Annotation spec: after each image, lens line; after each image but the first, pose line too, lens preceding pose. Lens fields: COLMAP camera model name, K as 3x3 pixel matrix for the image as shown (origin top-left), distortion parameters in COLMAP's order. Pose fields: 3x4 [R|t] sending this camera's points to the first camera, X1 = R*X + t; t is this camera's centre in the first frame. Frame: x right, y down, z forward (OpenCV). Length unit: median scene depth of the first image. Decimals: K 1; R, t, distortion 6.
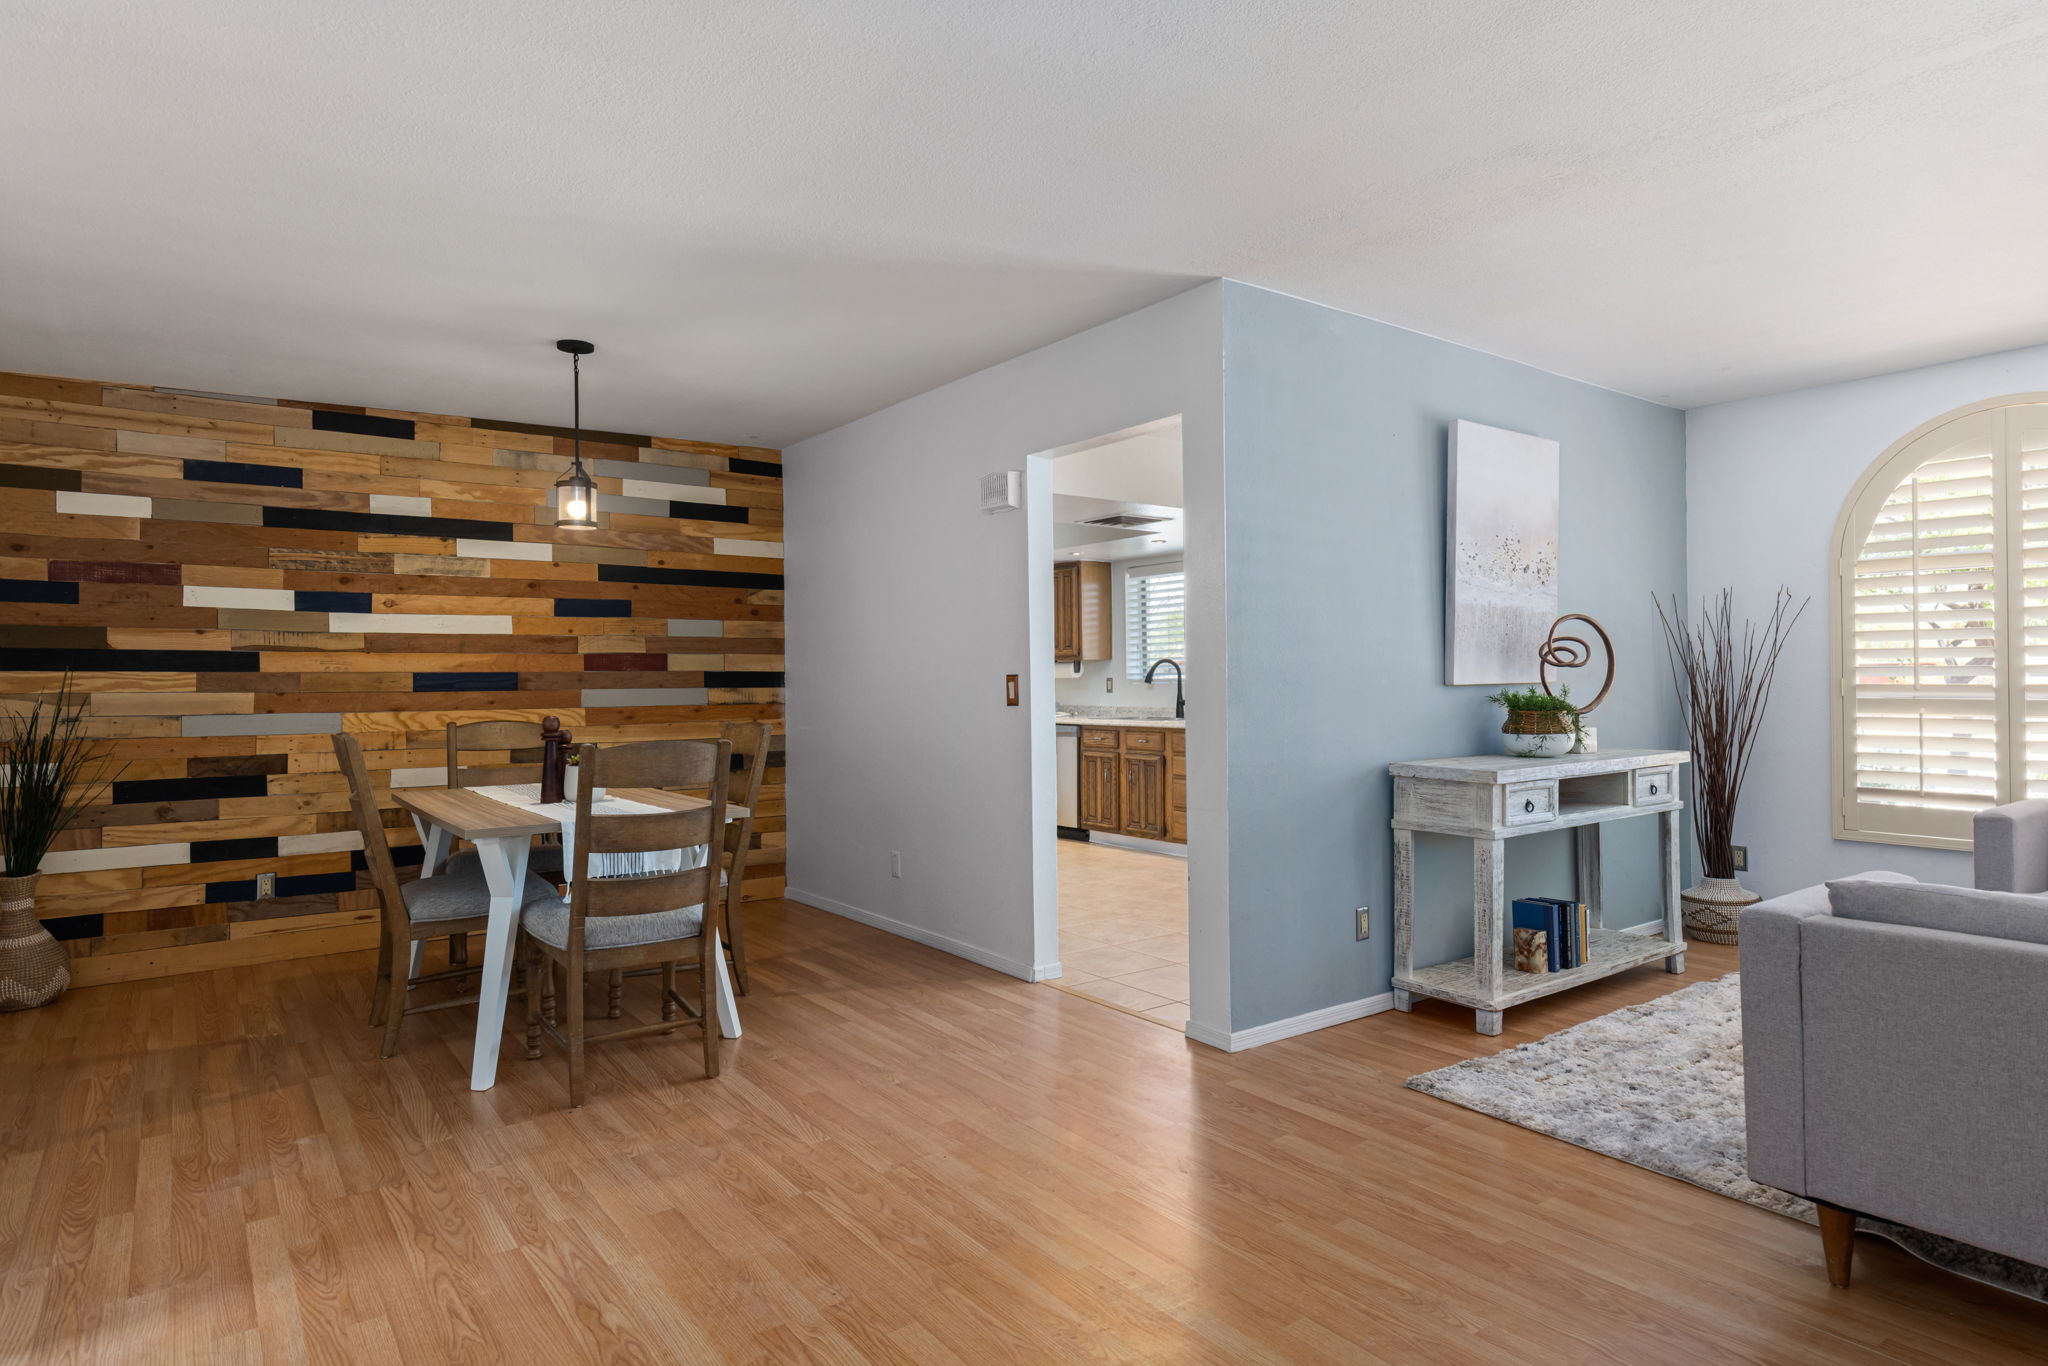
lens RADIAL K [[1128.3, 0, 1022.2], [0, 1128.3, 668.3], [0, 0, 1]] dist [0.005523, 0.000949]
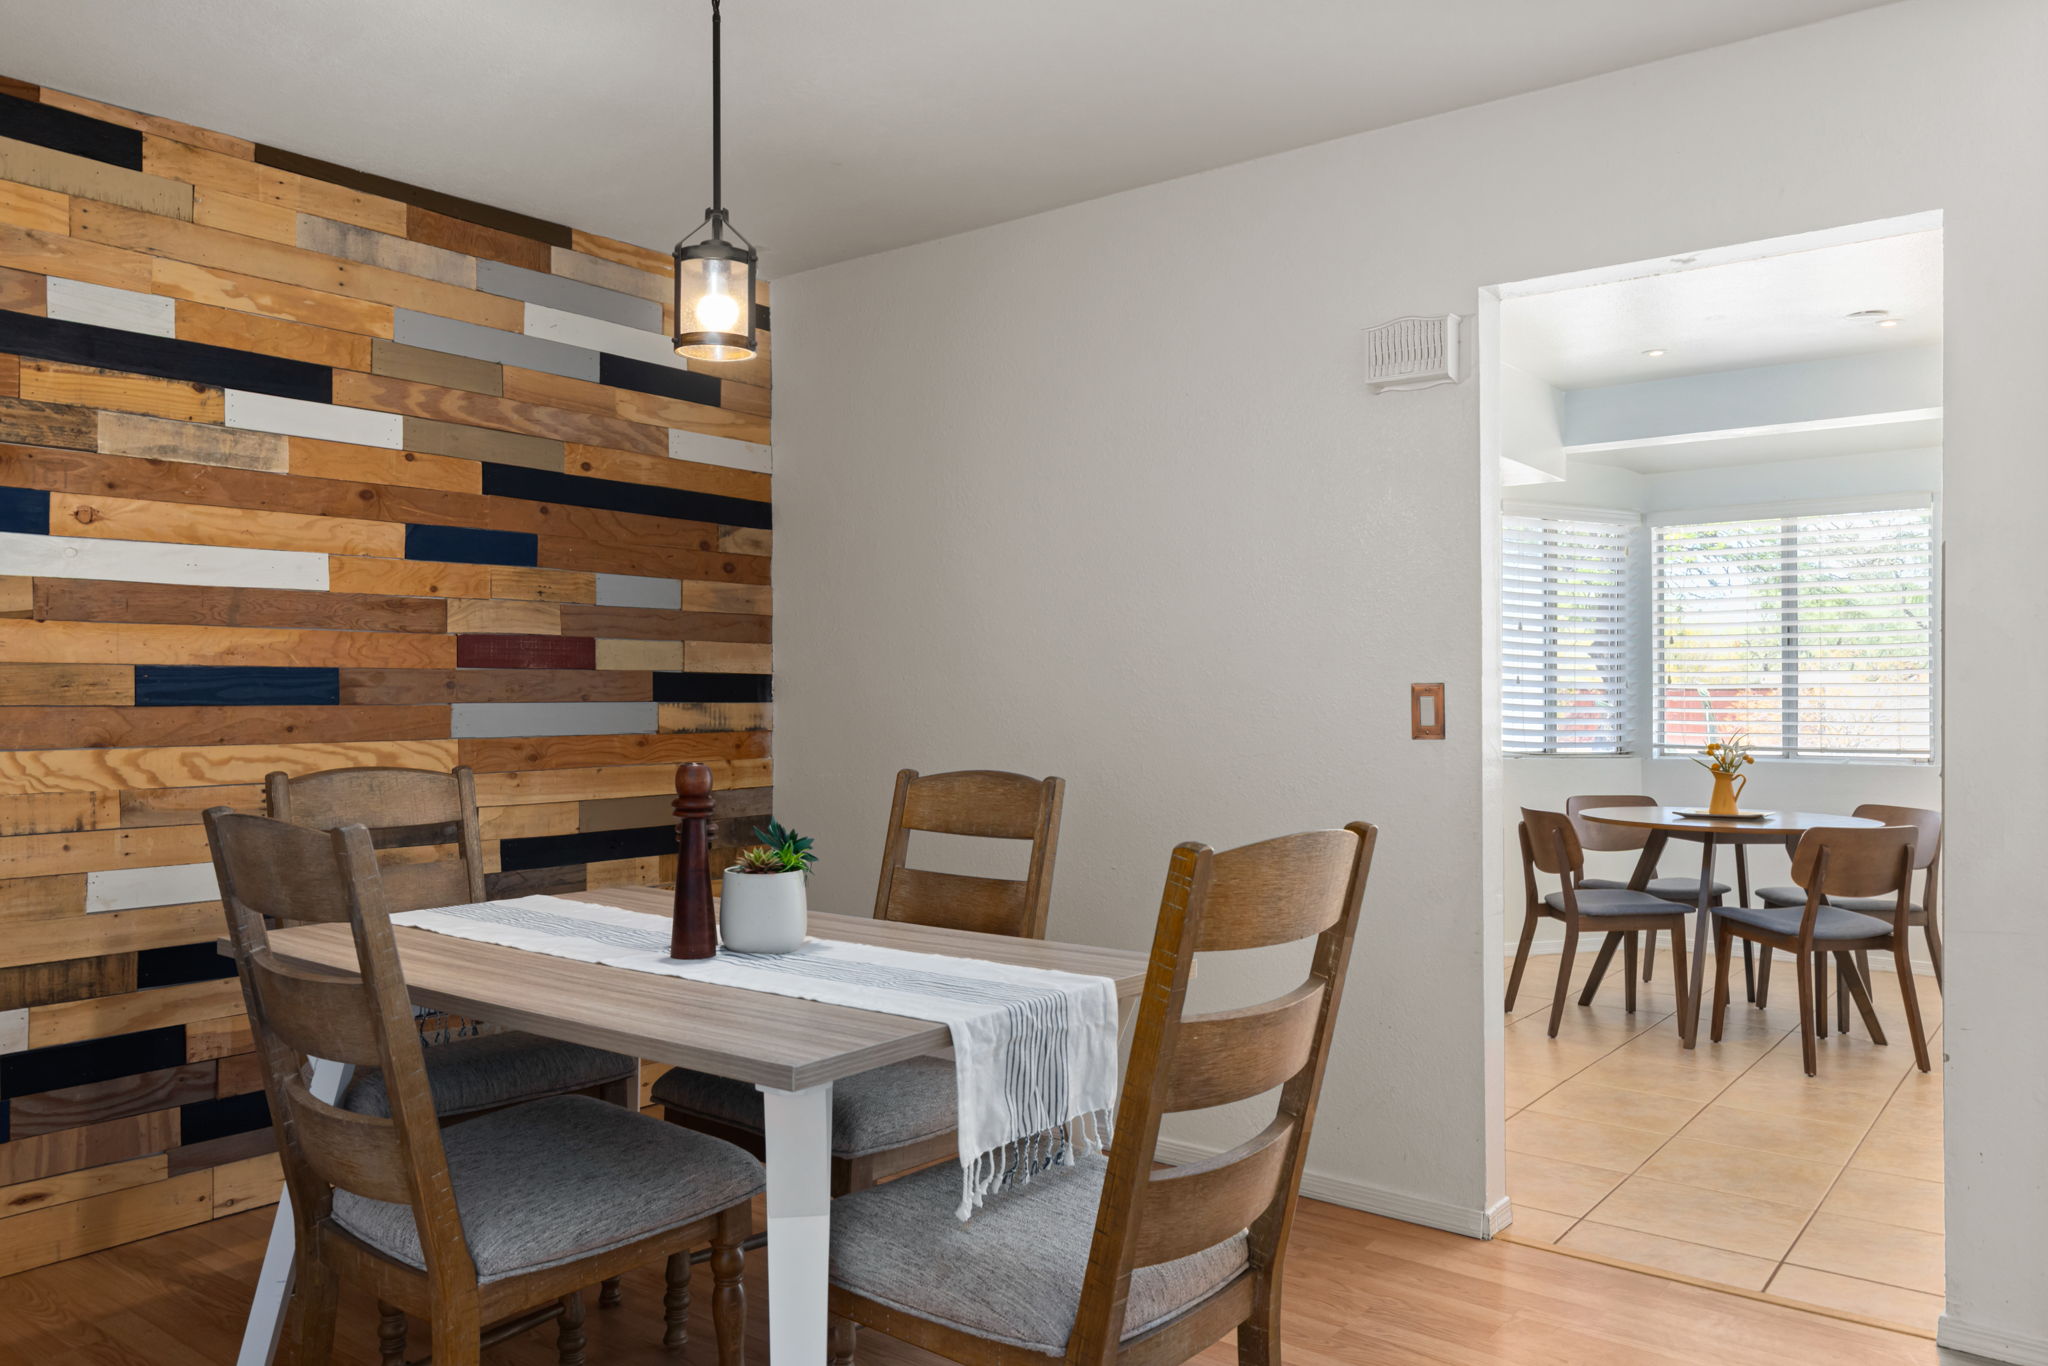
lens RADIAL K [[1476.8, 0, 1025.7], [0, 1476.8, 682.0], [0, 0, 1]] dist [0.003873, -0.002661]
pose [[0.964565, 0.010655, 0.263630, -0.318708], [-0.010803, 0.999941, -0.000887, 0.006835], [-0.263624, -0.001992, 0.964623, 0.286594]]
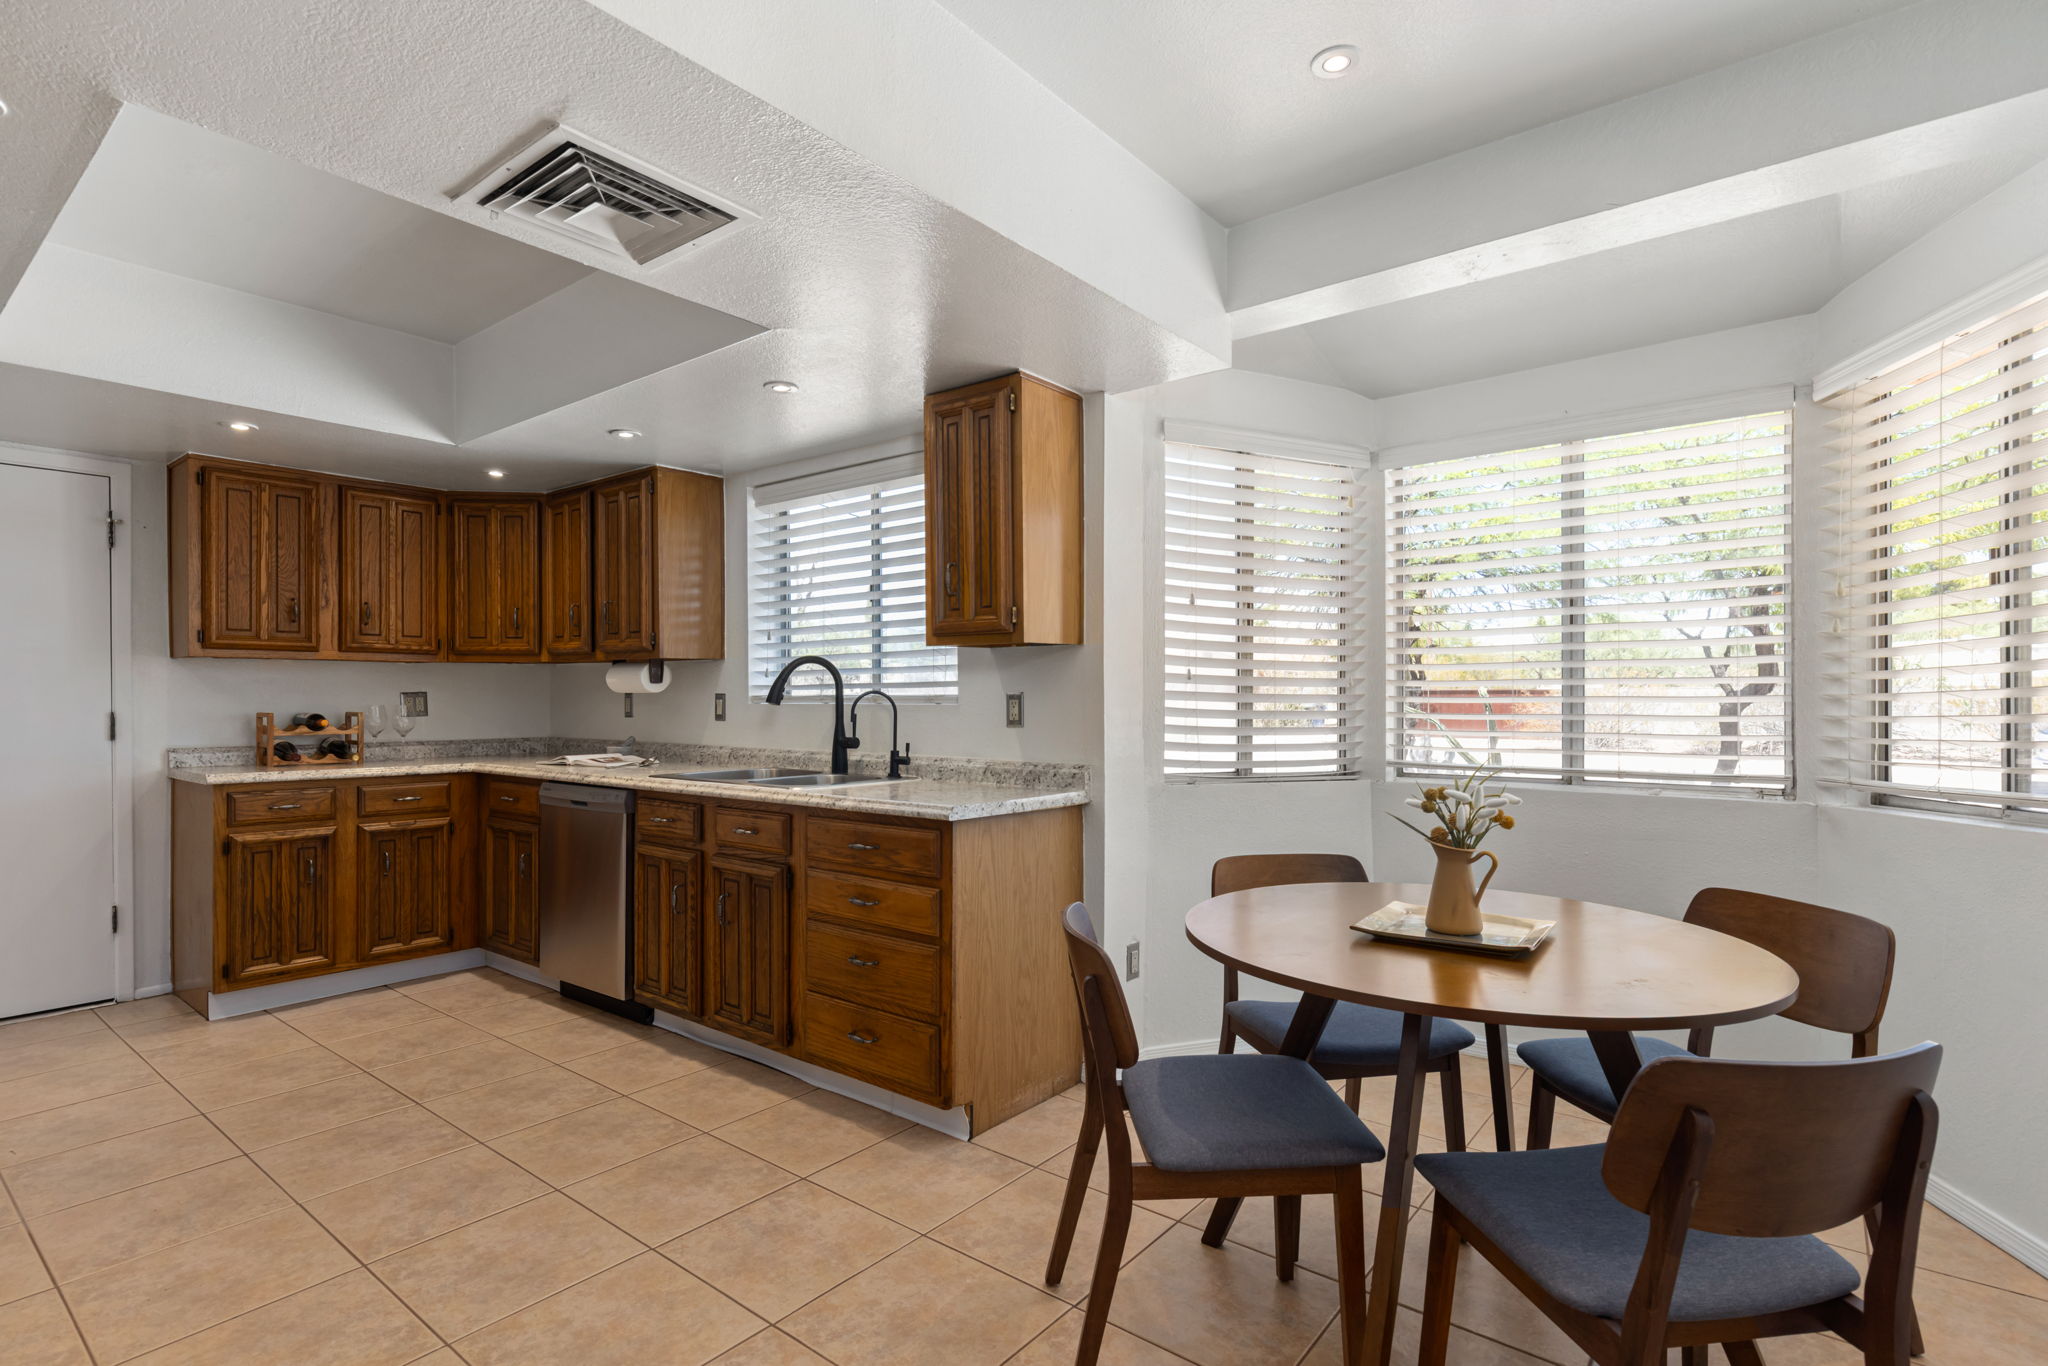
lens RADIAL K [[1006.7, 0, 1019.8], [0, 1006.7, 699.8], [0, 0, 1]] dist [-0.012445, -0.000515]
pose [[0.968512, 0.005424, 0.248908, 0.157999], [-0.008050, 0.999922, 0.009533, 0.009577], [-0.248837, -0.011236, 0.968480, 0.816392]]
